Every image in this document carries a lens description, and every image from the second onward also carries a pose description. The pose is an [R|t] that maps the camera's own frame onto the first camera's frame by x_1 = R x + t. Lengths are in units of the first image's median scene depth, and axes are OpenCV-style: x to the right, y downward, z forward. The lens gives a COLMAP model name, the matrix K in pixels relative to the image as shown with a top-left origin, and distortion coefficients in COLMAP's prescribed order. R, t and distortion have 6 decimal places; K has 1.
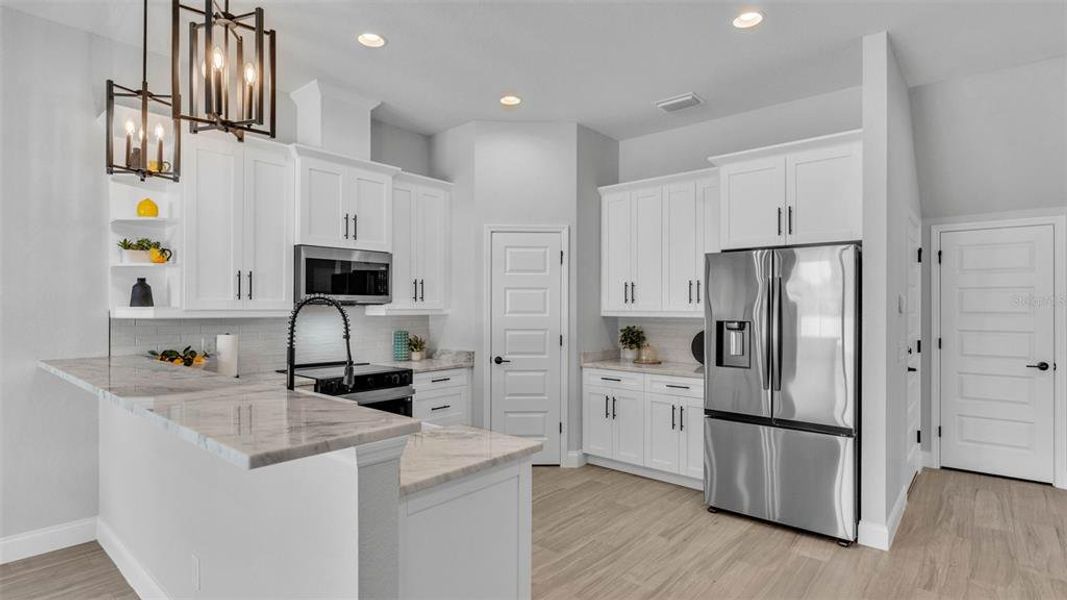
lens RADIAL K [[521.3, 0, 533.3], [0, 521.3, 303.3], [0, 0, 1]] dist [0.016844, -0.000223]
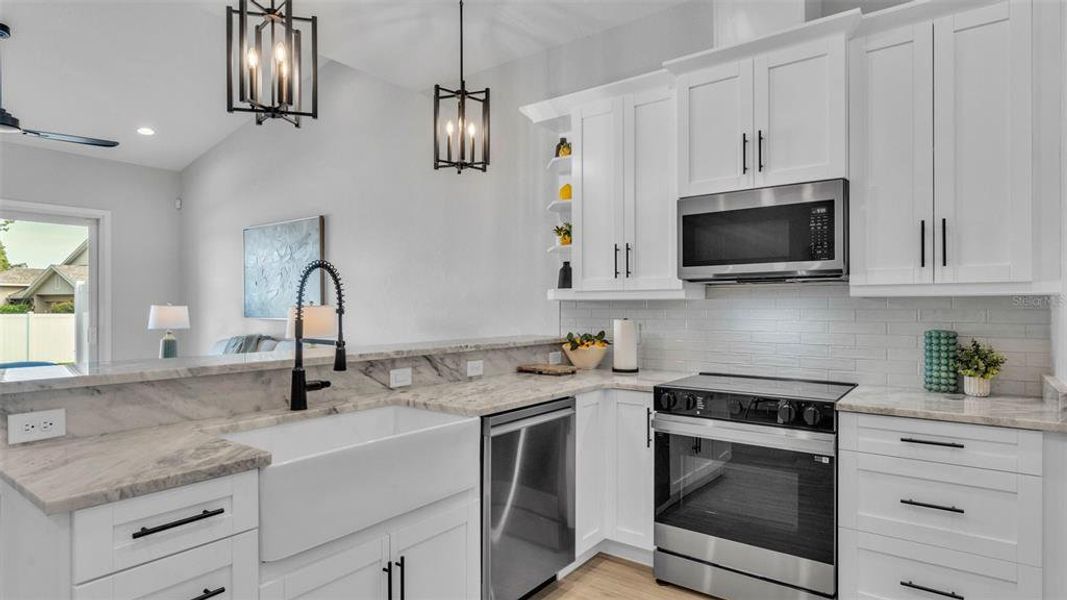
lens RADIAL K [[565.1, 0, 534.6], [0, 565.1, 306.3], [0, 0, 1]] dist [0.001195, -0.001298]
pose [[0.070645, -0.003555, -0.997495, 0.300290], [0.007036, 0.999971, -0.003065, 0.035631], [0.997477, -0.006802, 0.070668, 0.702955]]
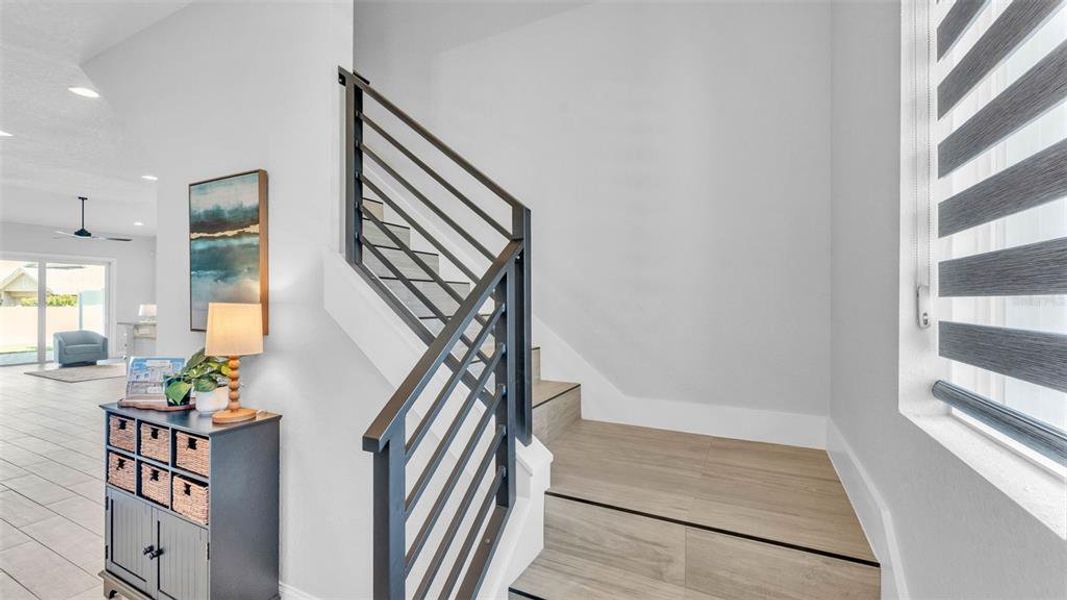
lens RADIAL K [[439.7, 0, 533.0], [0, 439.7, 297.4], [0, 0, 1]] dist [-0.001203, -0.000235]
pose [[0.259841, -0.011614, -0.965581, 1.800661], [0.000865, 0.999930, -0.011794, 0.010274], [0.965651, 0.002230, 0.259833, 1.334029]]
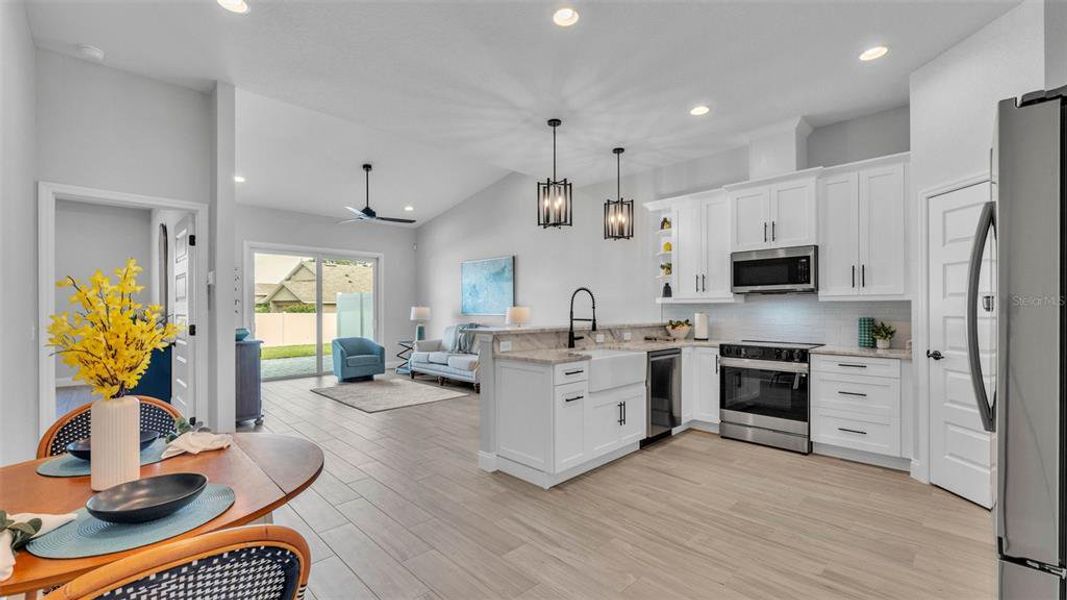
lens RADIAL K [[439.7, 0, 535.3], [0, 439.7, 308.2], [0, 0, 1]] dist [-0.001203, -0.000235]
pose [[-0.068860, -0.005031, -0.997614, 0.768449], [0.006407, 0.999964, -0.005486, 0.042845], [0.997606, -0.006770, -0.068826, 0.507422]]
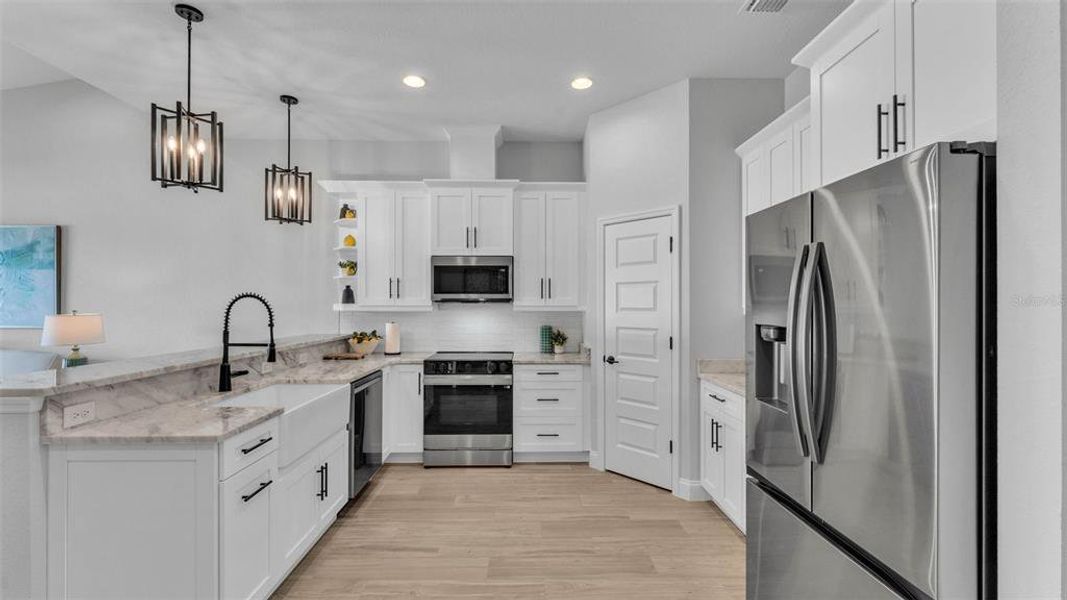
lens RADIAL K [[439.7, 0, 533.9], [0, 439.7, 300.8], [0, 0, 1]] dist [-0.001203, -0.000235]
pose [[0.675236, -0.008108, -0.737558, 0.503809], [0.004023, 0.999965, -0.007310, 0.008651], [0.737591, 0.001969, 0.675245, 0.423564]]
